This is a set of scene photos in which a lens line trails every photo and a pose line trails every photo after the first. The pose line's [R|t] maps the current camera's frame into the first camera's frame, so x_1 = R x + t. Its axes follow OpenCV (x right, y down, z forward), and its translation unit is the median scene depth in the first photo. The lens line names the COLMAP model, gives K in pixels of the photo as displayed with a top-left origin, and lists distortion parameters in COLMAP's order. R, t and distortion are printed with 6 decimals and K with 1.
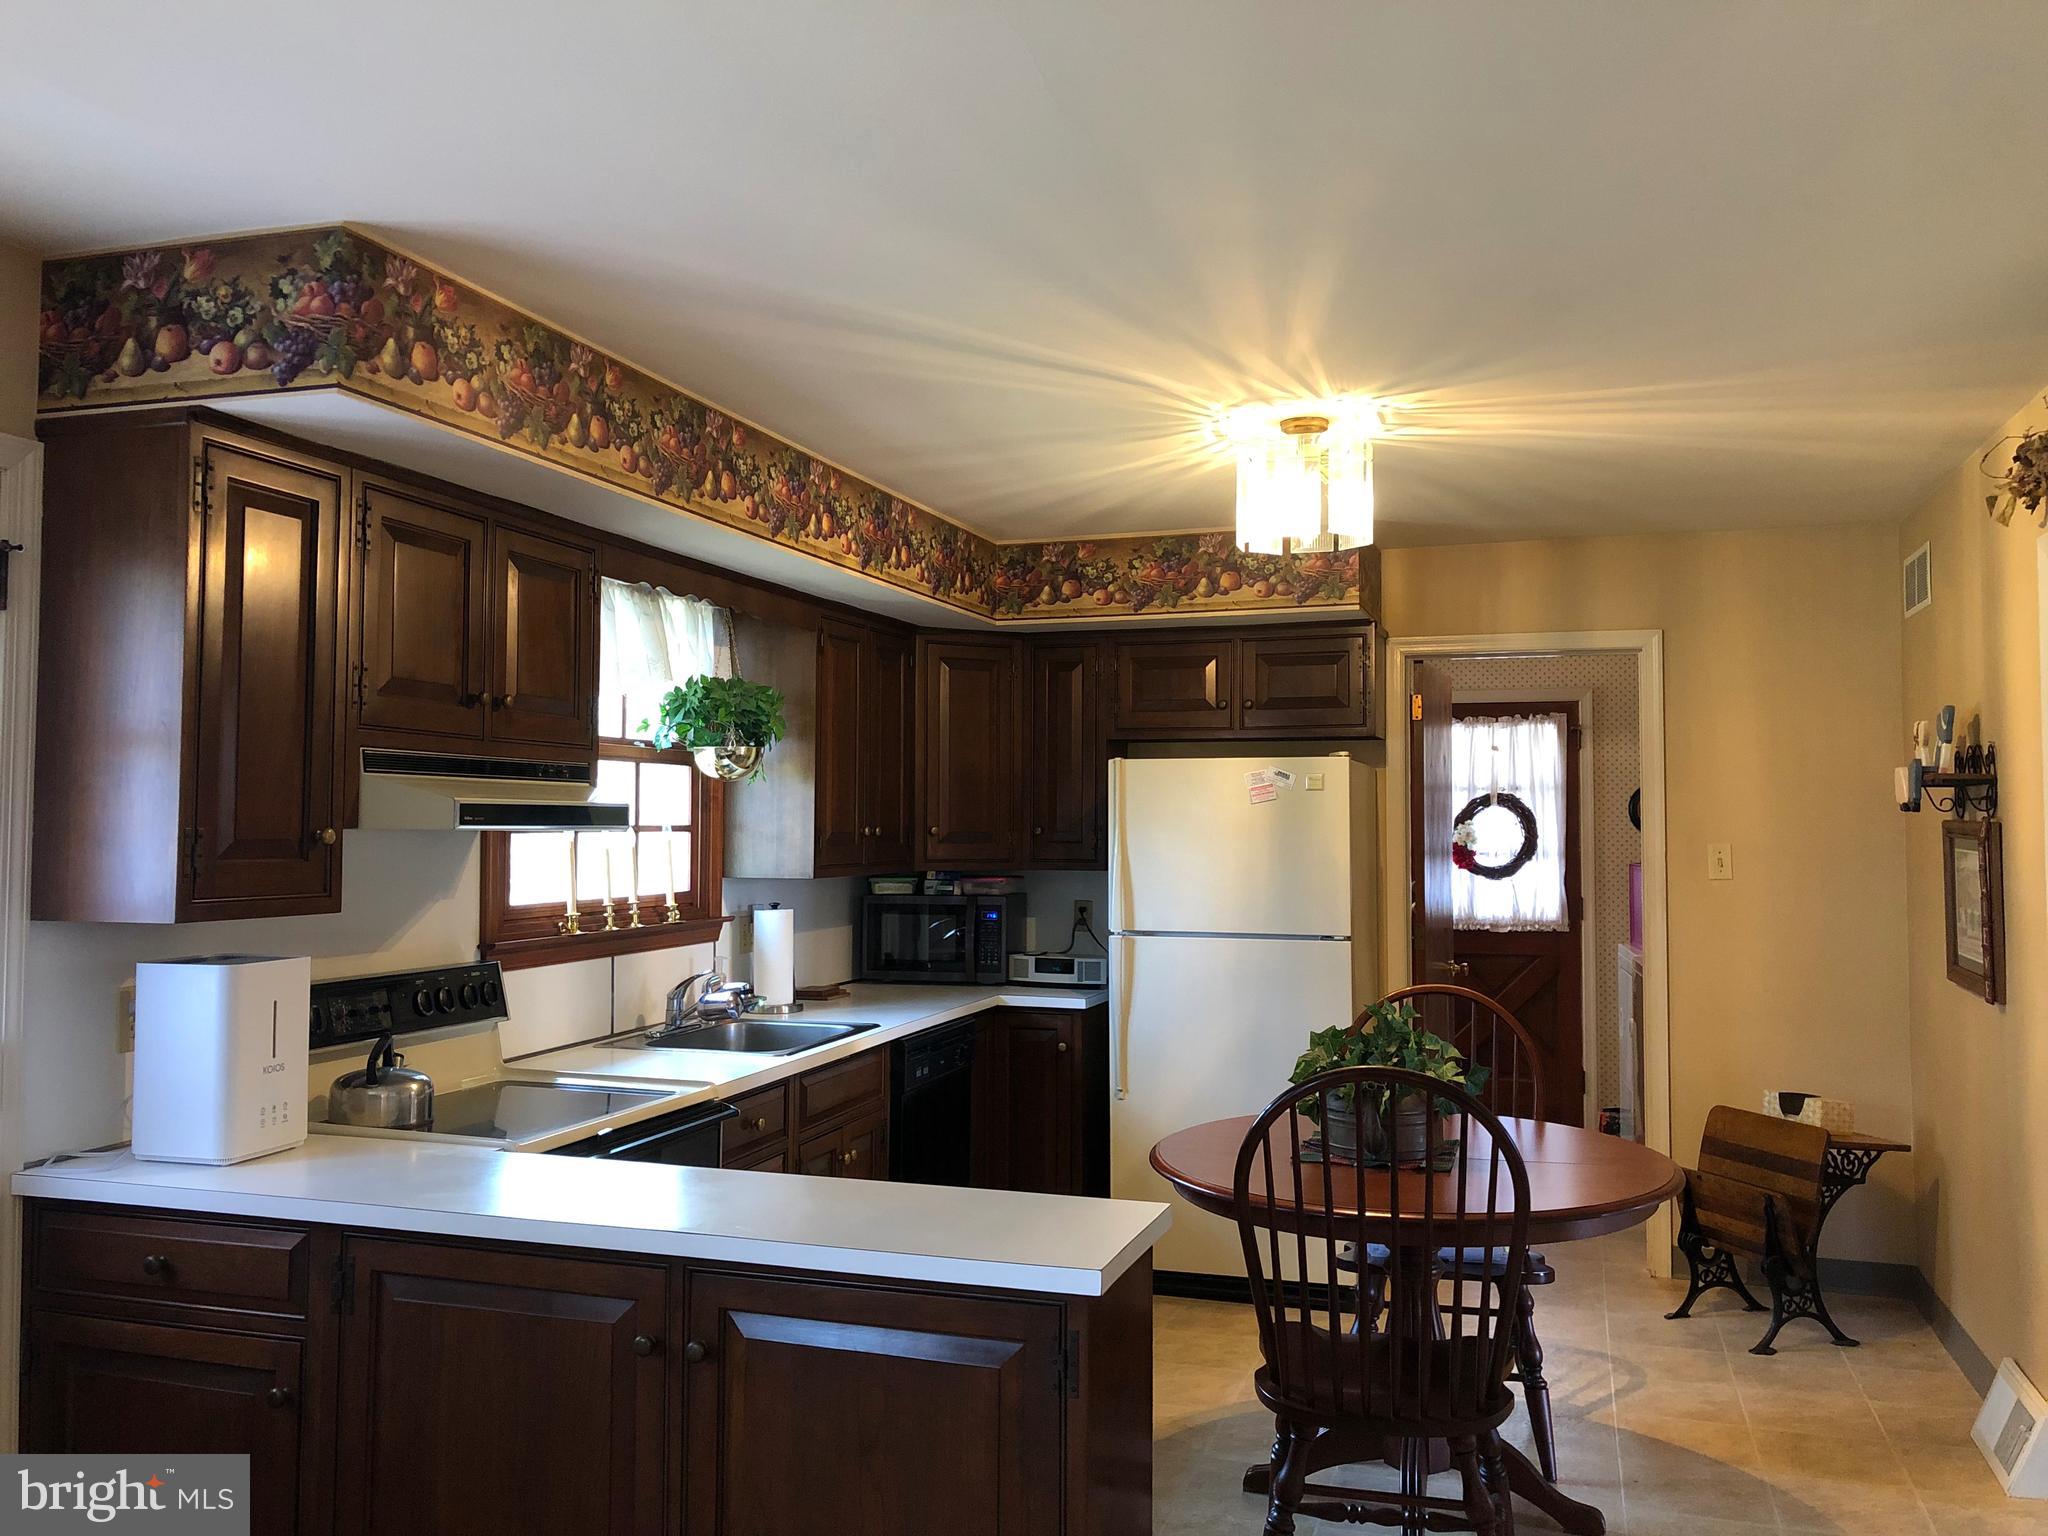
lens RADIAL K [[1659.9, 0, 1016.6], [0, 1659.9, 751.5], [0, 0, 1]] dist [0.358864, -0.813385]
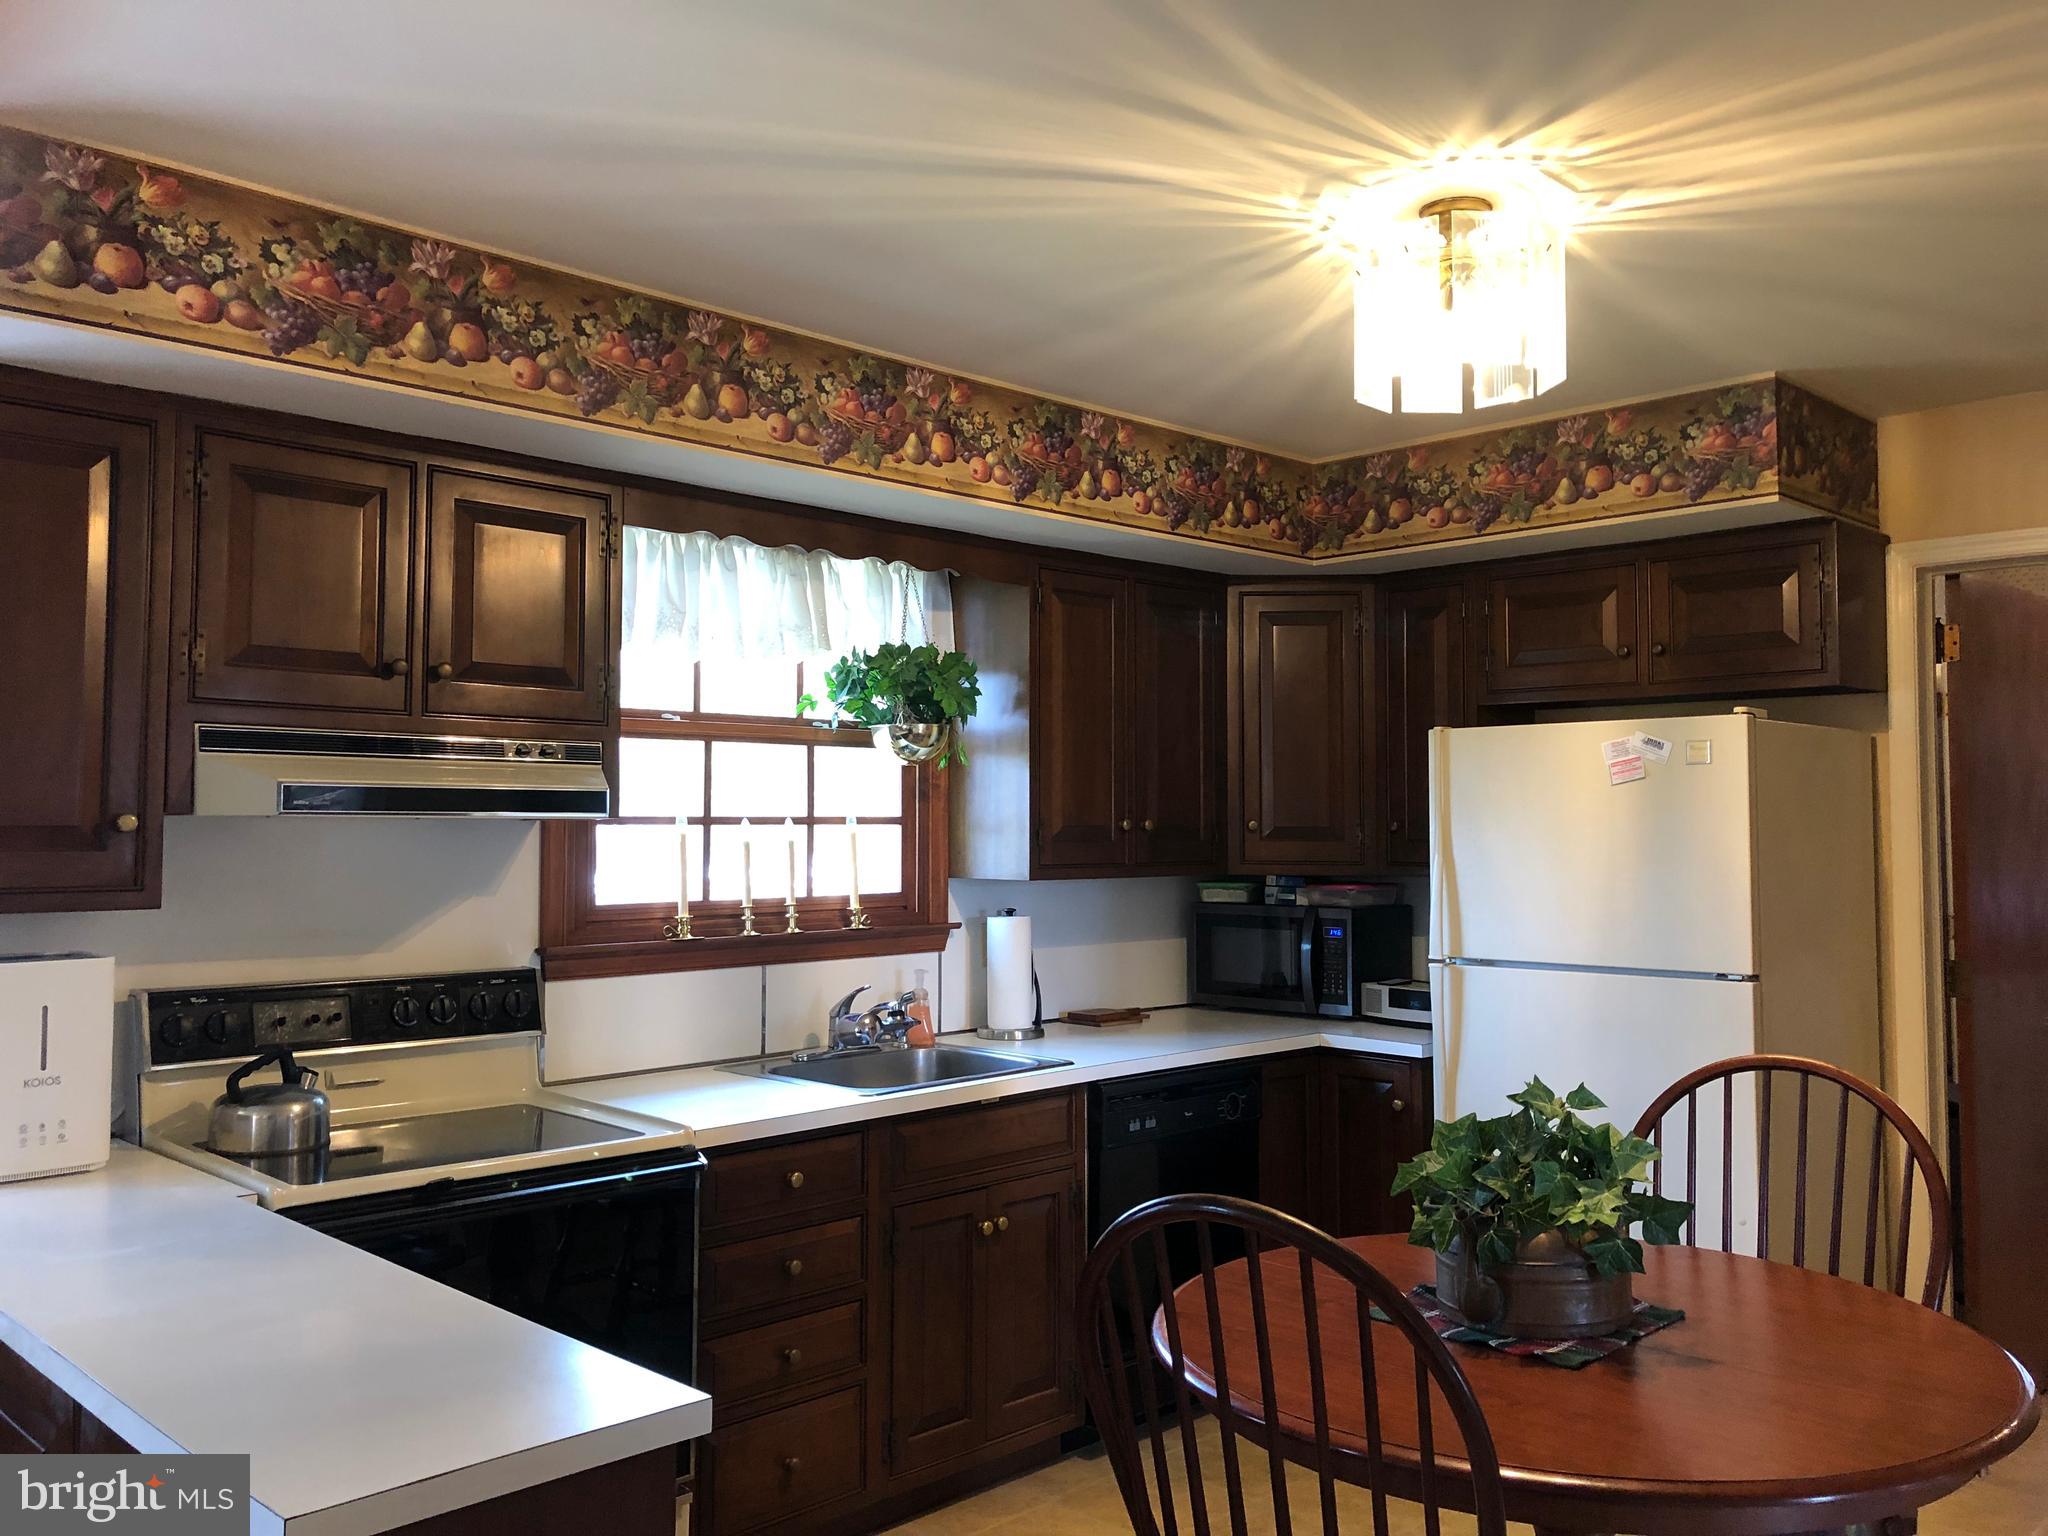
lens RADIAL K [[1662.6, 0, 1024.9], [0, 1662.6, 747.5], [0, 0, 1]] dist [0.110412, -0.134858]
pose [[0.893162, -0.023821, -0.449104, 0.262807], [0.021609, 0.999716, -0.010052, 0.018643], [0.449216, -0.000726, 0.893423, 0.272694]]
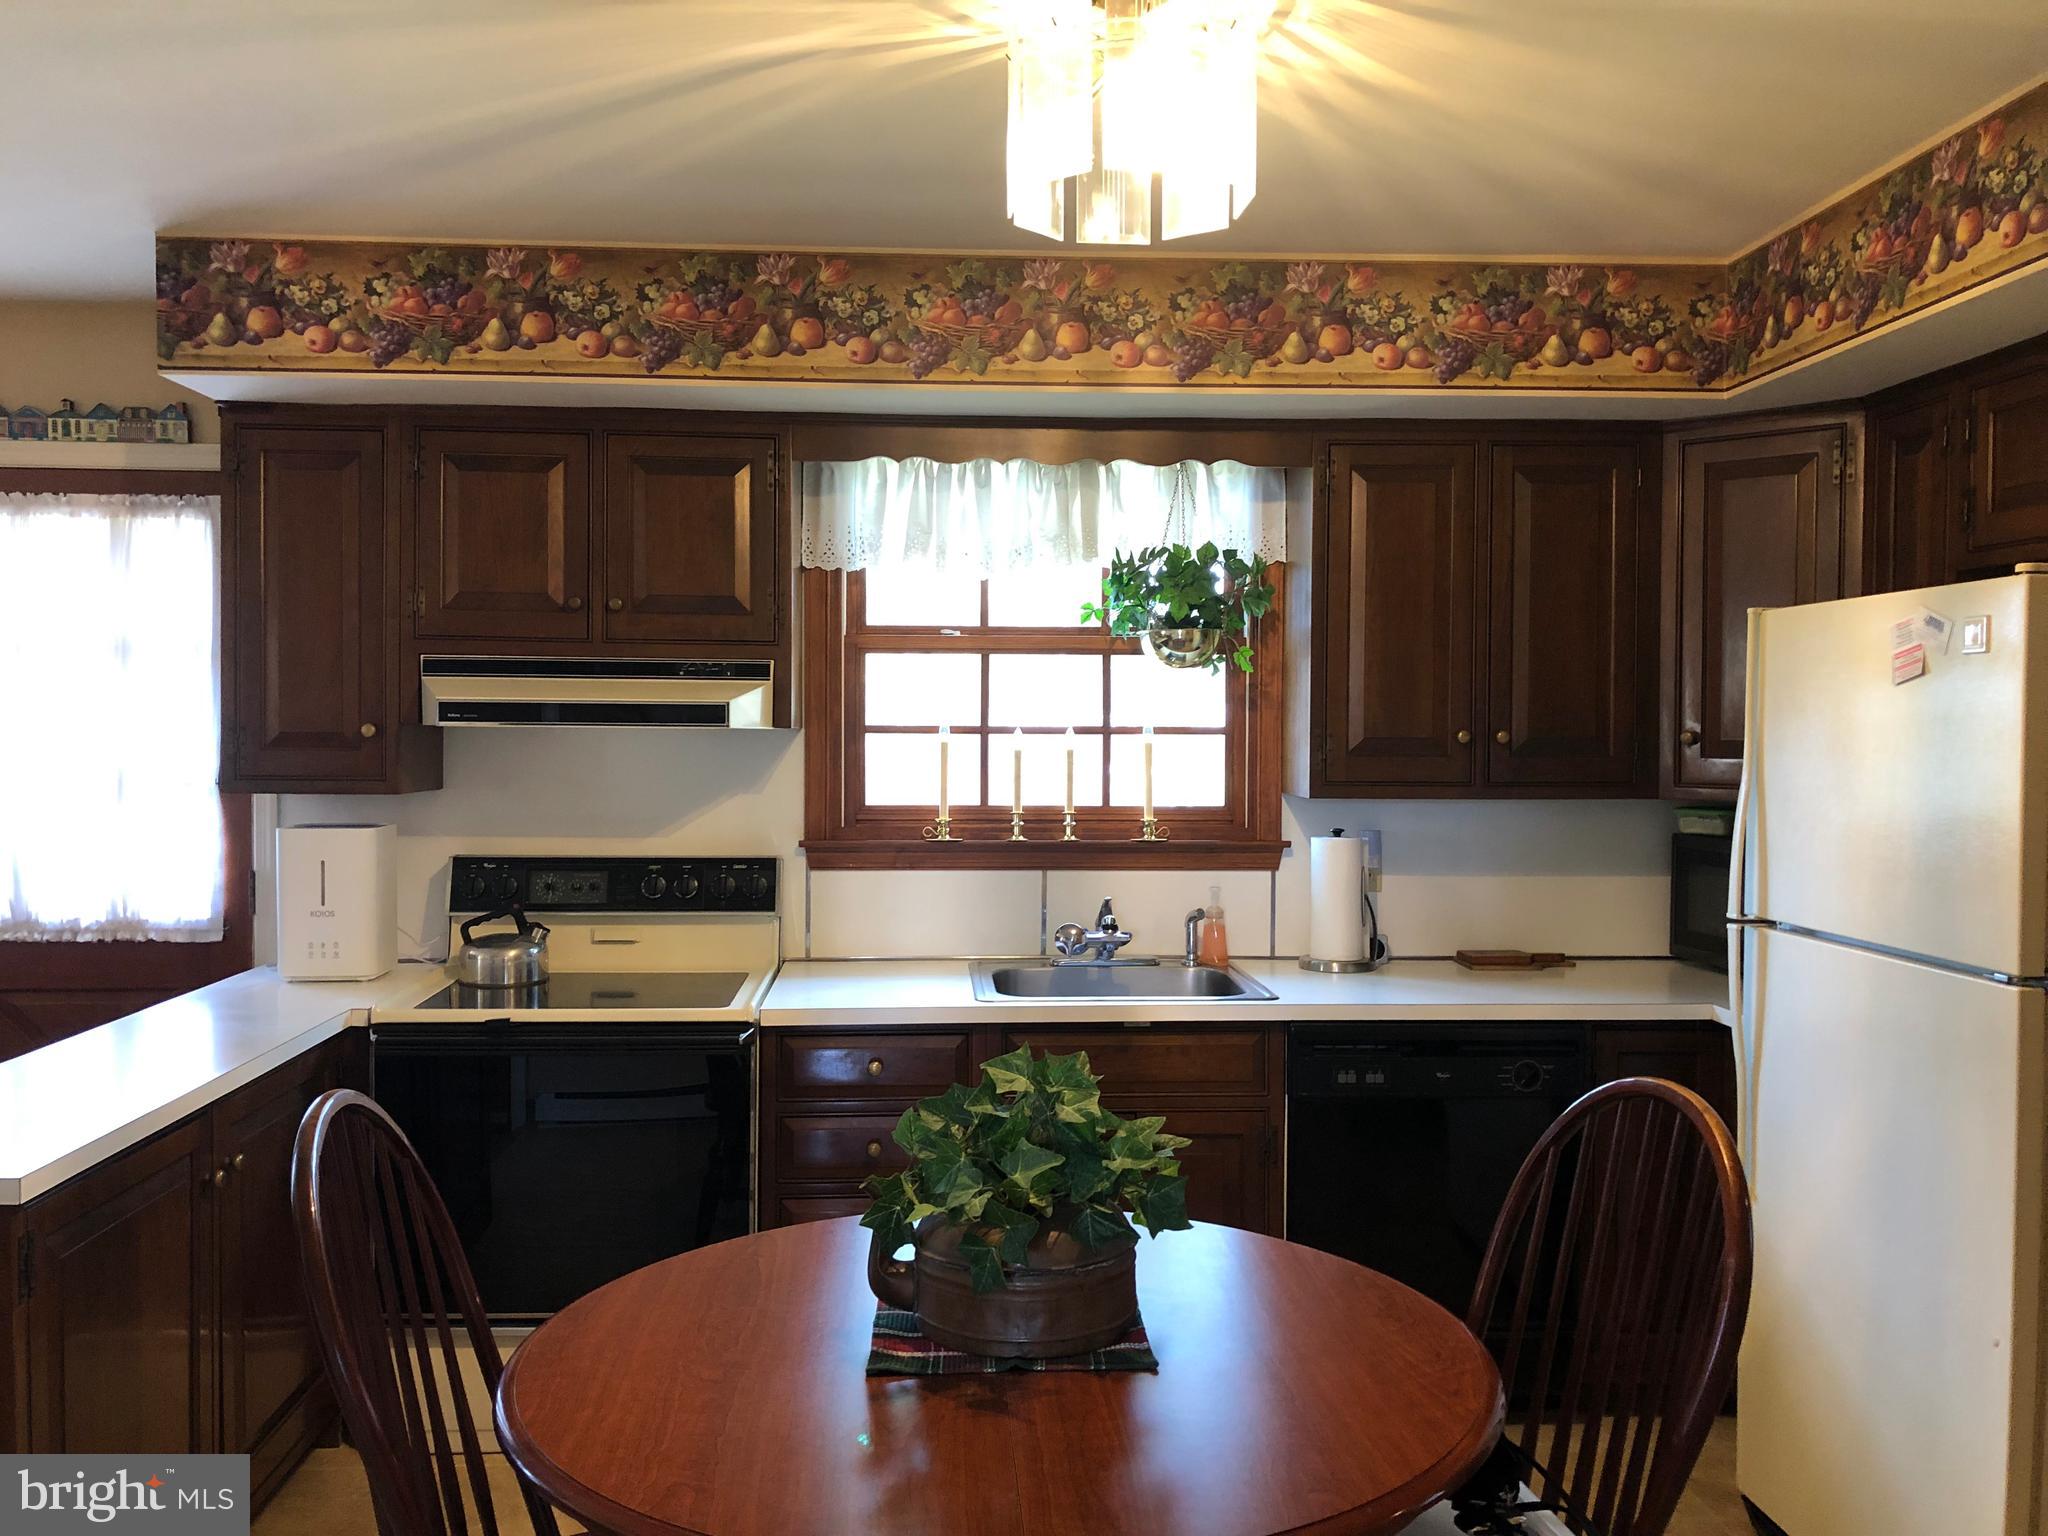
lens RADIAL K [[1666.6, 0, 1024.0], [0, 1666.6, 768.0], [0, 0, 1]] dist [0.090488, -0.151760]
pose [[0.366336, 0.024301, -0.930165, 0.557196], [0.036450, 0.998517, 0.040442, 0.028470], [0.929768, -0.048720, 0.364907, 0.638141]]
